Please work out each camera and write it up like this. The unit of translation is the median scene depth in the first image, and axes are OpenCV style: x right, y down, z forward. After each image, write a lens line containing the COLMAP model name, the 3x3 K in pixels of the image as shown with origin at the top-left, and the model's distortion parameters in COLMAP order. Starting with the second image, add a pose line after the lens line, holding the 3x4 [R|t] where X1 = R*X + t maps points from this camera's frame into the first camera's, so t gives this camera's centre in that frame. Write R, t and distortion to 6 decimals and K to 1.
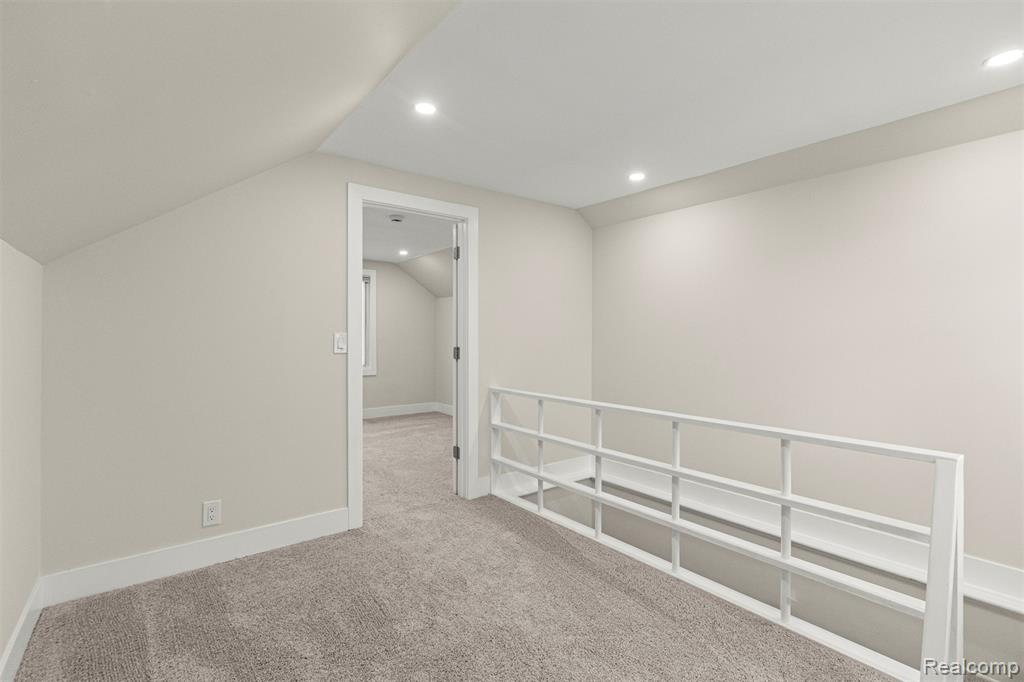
lens RADIAL K [[472.6, 0, 485.9], [0, 472.6, 331.9], [0, 0, 1]] dist [0.006043, -0.003842]
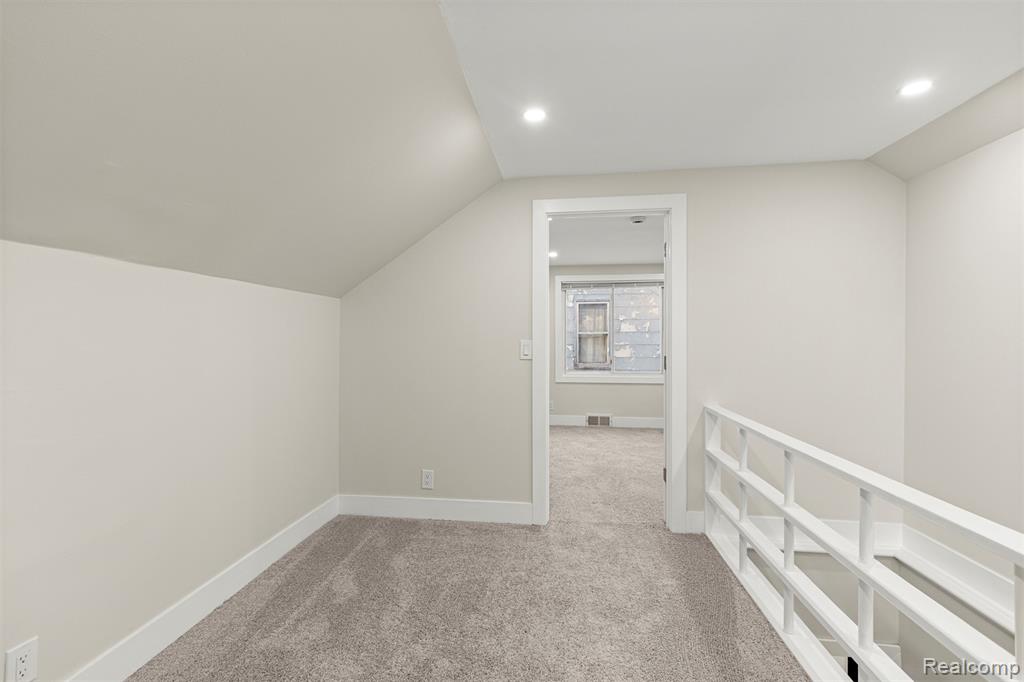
lens RADIAL K [[472.6, 0, 515.4], [0, 472.6, 336.5], [0, 0, 1]] dist [0.006043, -0.003842]
pose [[0.708255, -0.006186, -0.705929, 0.443534], [0.005050, 0.999980, -0.003696, -0.003254], [0.705938, -0.000947, 0.708273, 0.215841]]
